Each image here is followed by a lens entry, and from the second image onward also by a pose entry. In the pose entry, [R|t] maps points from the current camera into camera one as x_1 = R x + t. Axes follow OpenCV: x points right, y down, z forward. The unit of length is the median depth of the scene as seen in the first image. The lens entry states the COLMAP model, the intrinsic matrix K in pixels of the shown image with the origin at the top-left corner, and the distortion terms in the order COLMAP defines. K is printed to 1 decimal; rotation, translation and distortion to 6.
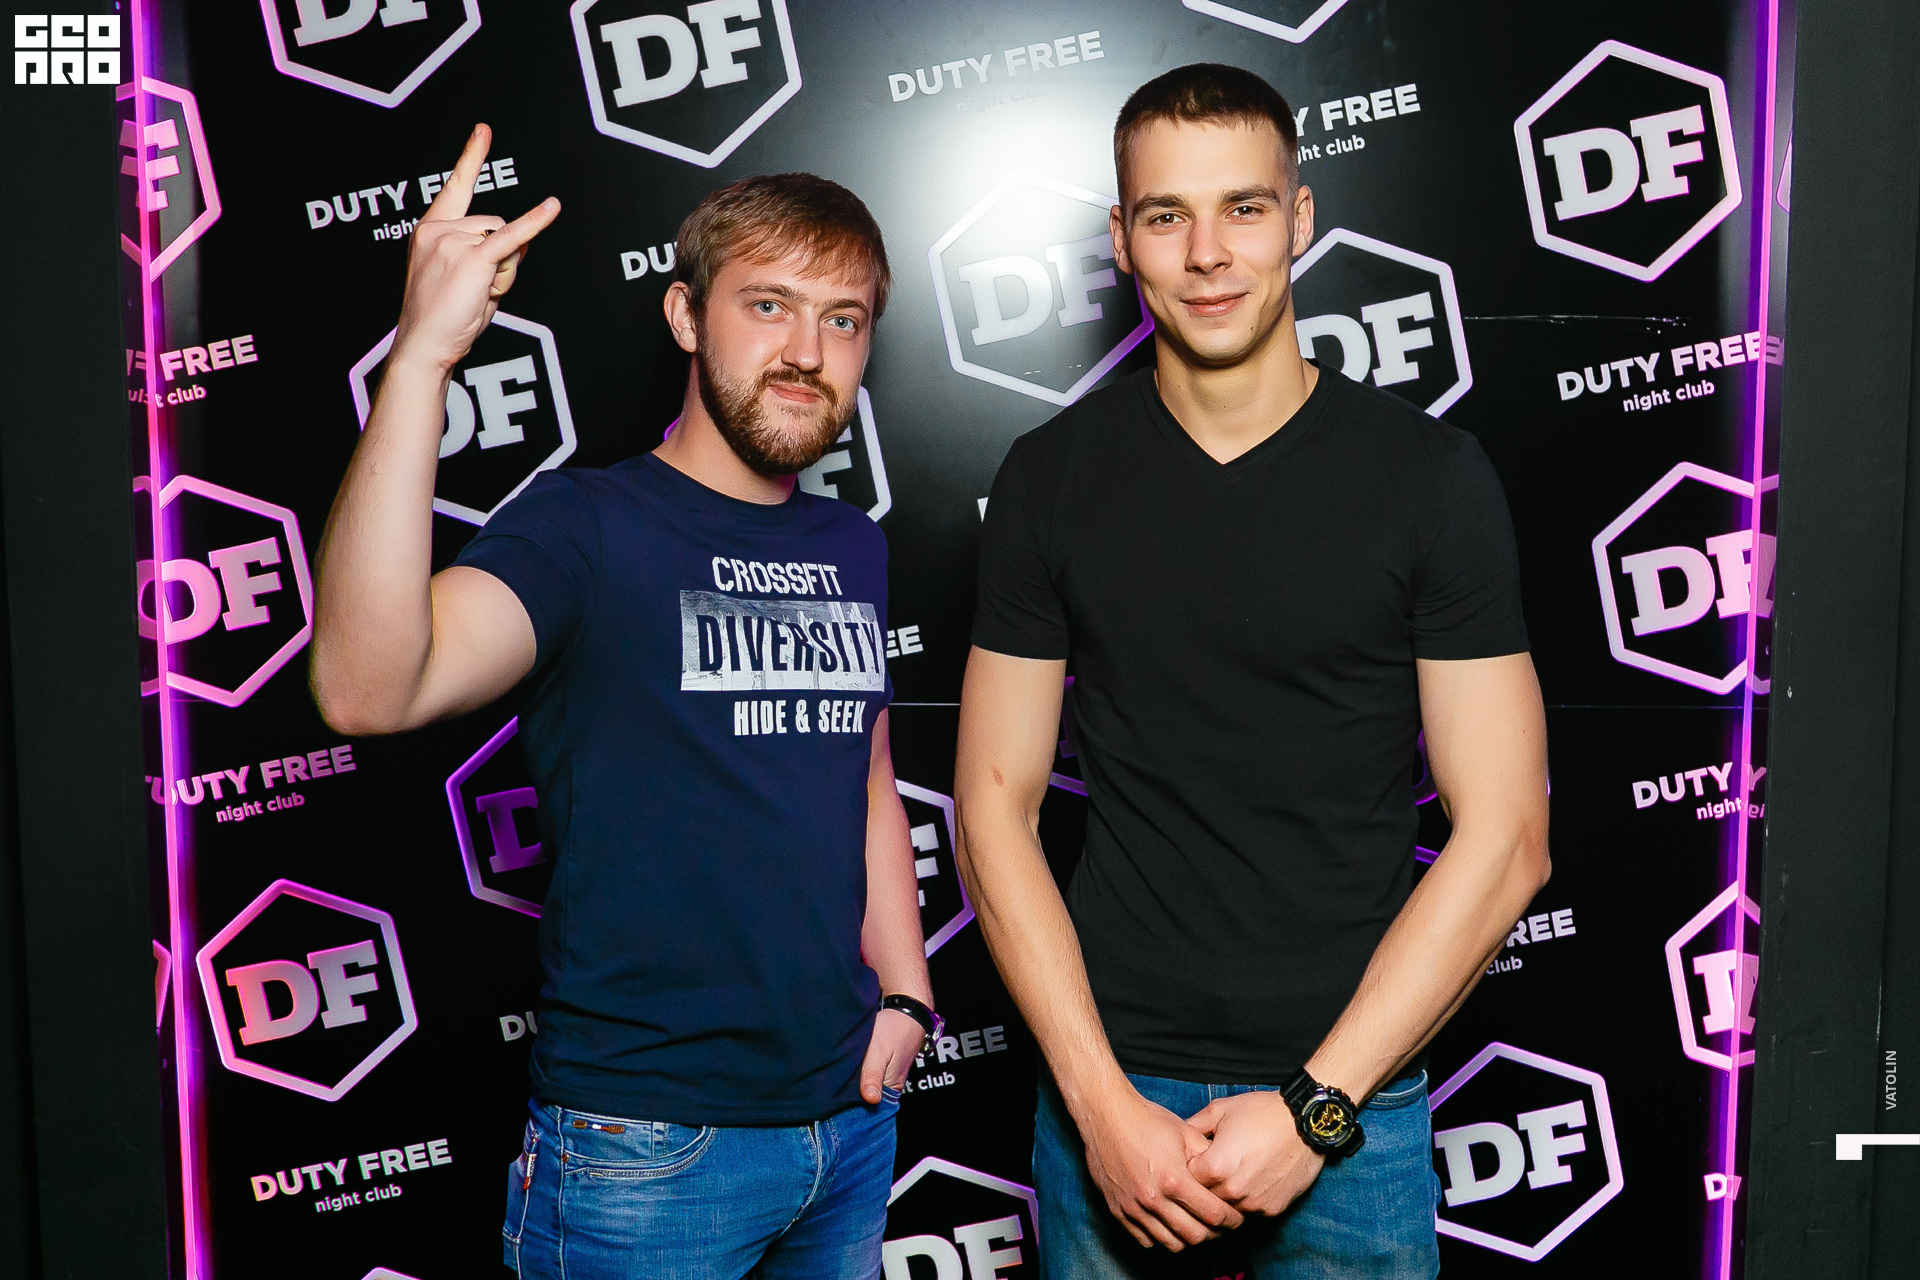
lens RADIAL K [[1744.0, 0, 959.4], [0, 1744.0, 631.3], [0, 0, 1]] dist [-0.000094, -0.015022]
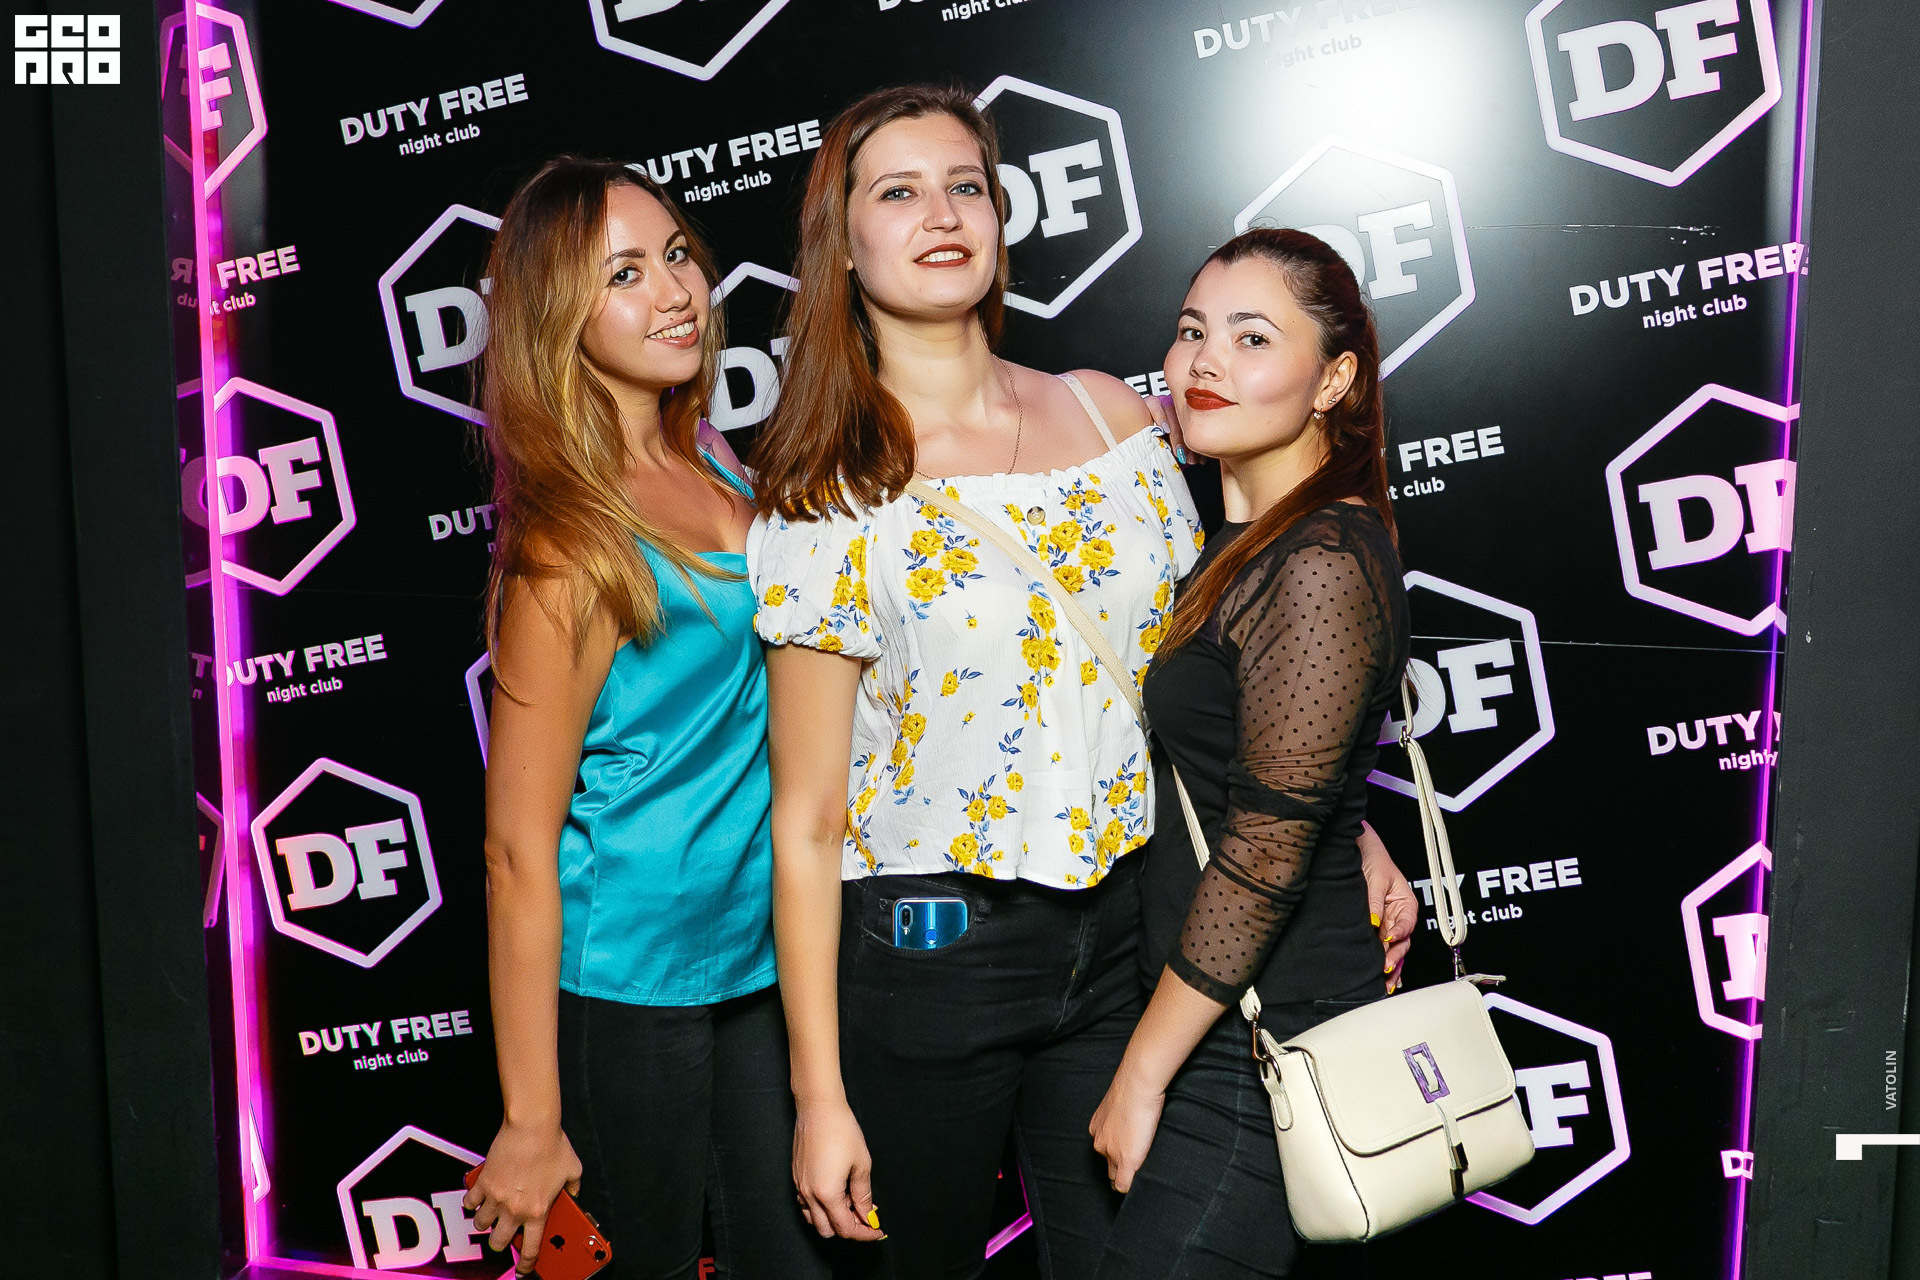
lens RADIAL K [[1744.0, 0, 957.3], [0, 1744.0, 649.4], [0, 0, 1]] dist [-0.000094, -0.015022]
pose [[0.983971, 0.039722, -0.173848, 0.183244], [-0.034568, 0.998871, 0.032572, 0.027318], [0.174946, -0.026040, 0.984234, 0.012066]]
